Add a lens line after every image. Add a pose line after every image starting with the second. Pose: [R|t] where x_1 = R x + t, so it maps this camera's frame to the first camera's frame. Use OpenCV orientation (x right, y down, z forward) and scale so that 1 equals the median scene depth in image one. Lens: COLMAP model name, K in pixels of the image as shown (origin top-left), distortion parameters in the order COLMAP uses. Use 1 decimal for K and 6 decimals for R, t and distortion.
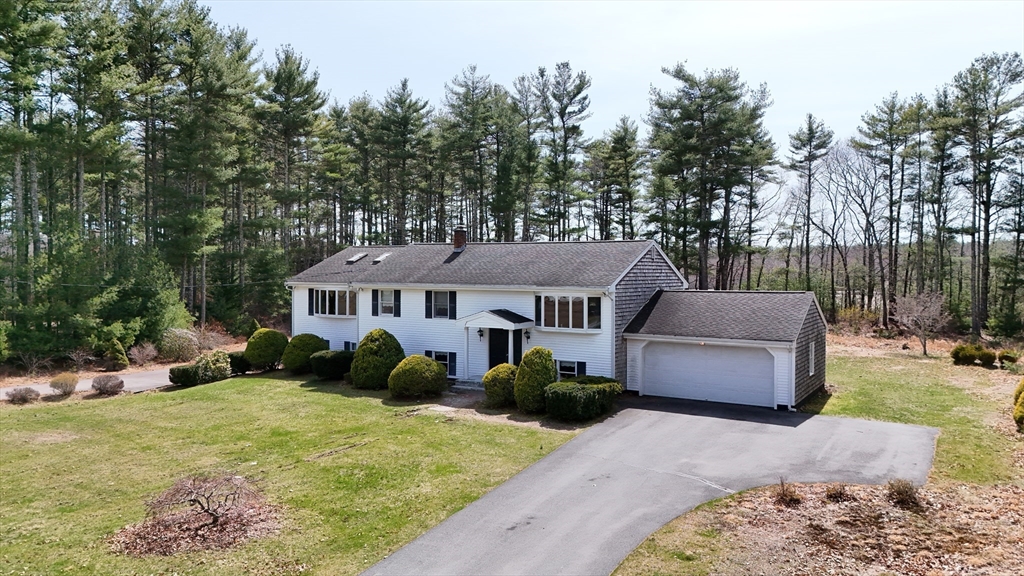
lens RADIAL K [[750.5, 0, 507.2], [0, 750.5, 280.1], [0, 0, 1]] dist [0.082544, -0.093847]
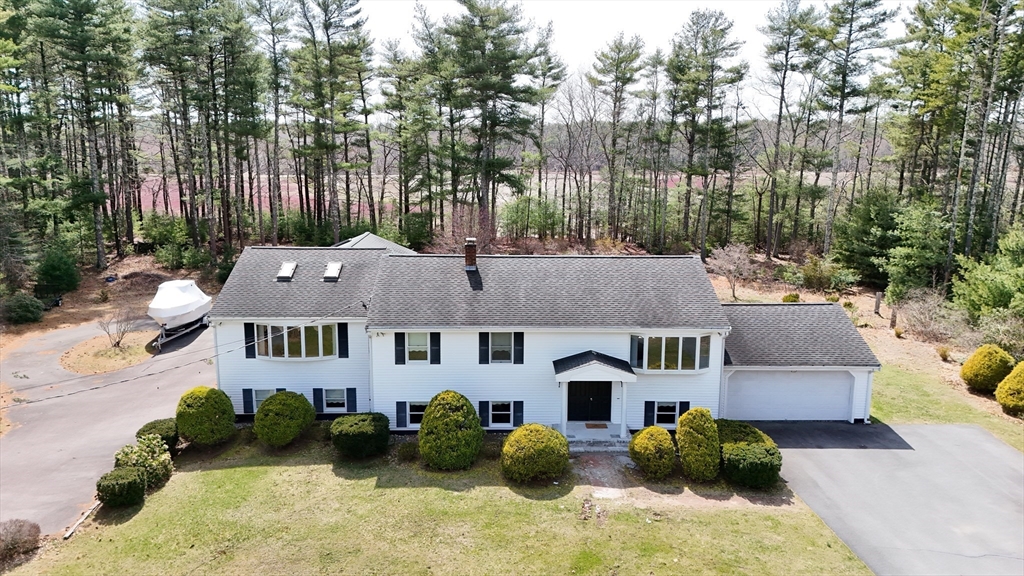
lens RADIAL K [[750.5, 0, 511.2], [0, 750.5, 288.5], [0, 0, 1]] dist [0.082544, -0.093847]
pose [[0.843430, -0.099916, 0.527865, -0.511734], [0.004469, 0.983824, 0.179081, -0.181465], [-0.537220, -0.148683, 0.830234, 0.303129]]
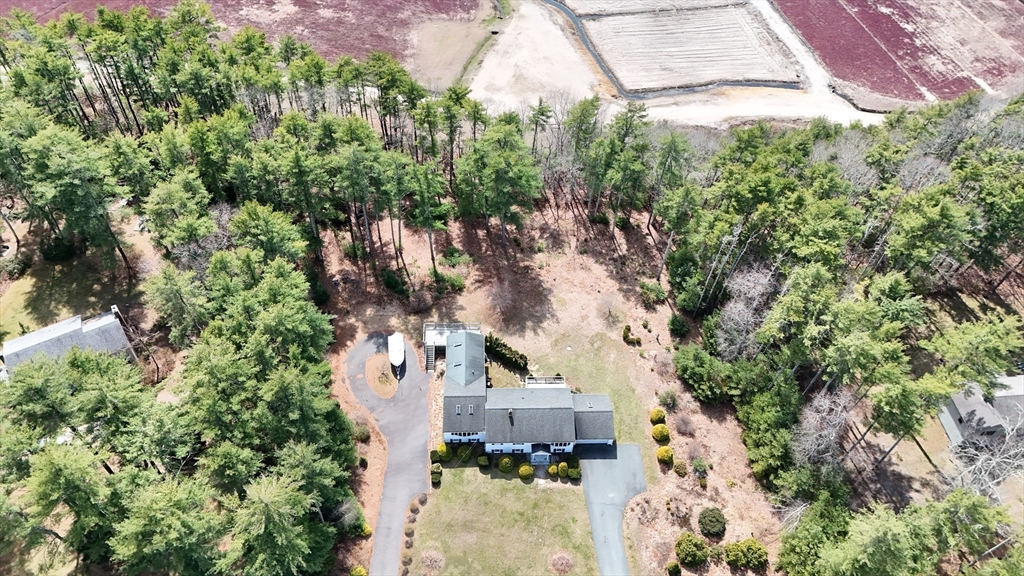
lens RADIAL K [[750.5, 0, 507.5], [0, 750.5, 283.8], [0, 0, 1]] dist [0.082544, -0.093847]
pose [[0.838117, -0.403173, 0.367439, -1.067663], [-0.022205, 0.647820, 0.761470, -2.952506], [-0.545038, -0.646360, 0.533997, -0.305506]]
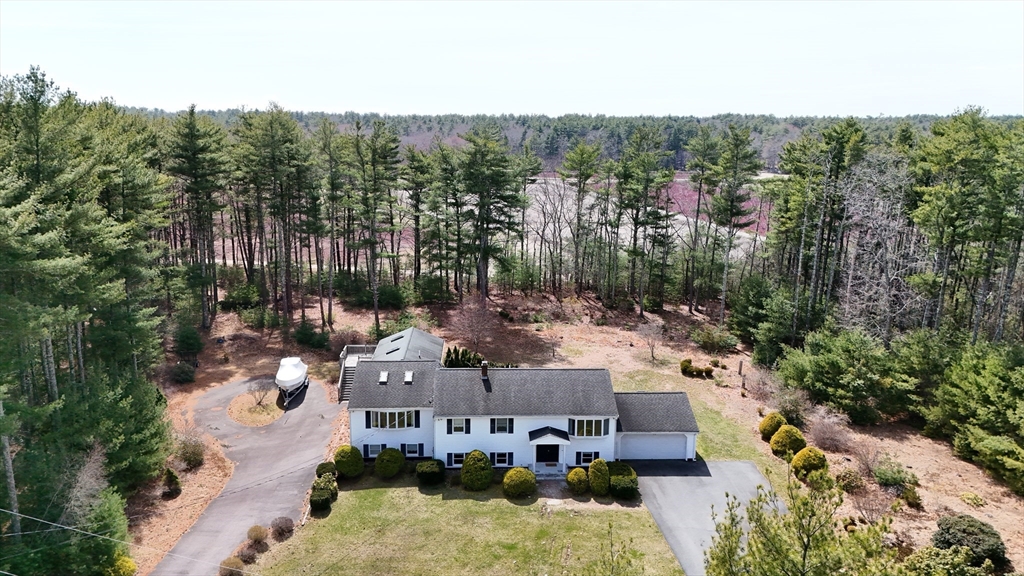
lens RADIAL K [[750.5, 0, 509.1], [0, 750.5, 286.9], [0, 0, 1]] dist [0.082544, -0.093847]
pose [[0.833067, -0.114545, 0.541182, -0.914623], [0.001443, 0.978773, 0.204943, -0.589351], [-0.553170, -0.169950, 0.815549, -0.283877]]
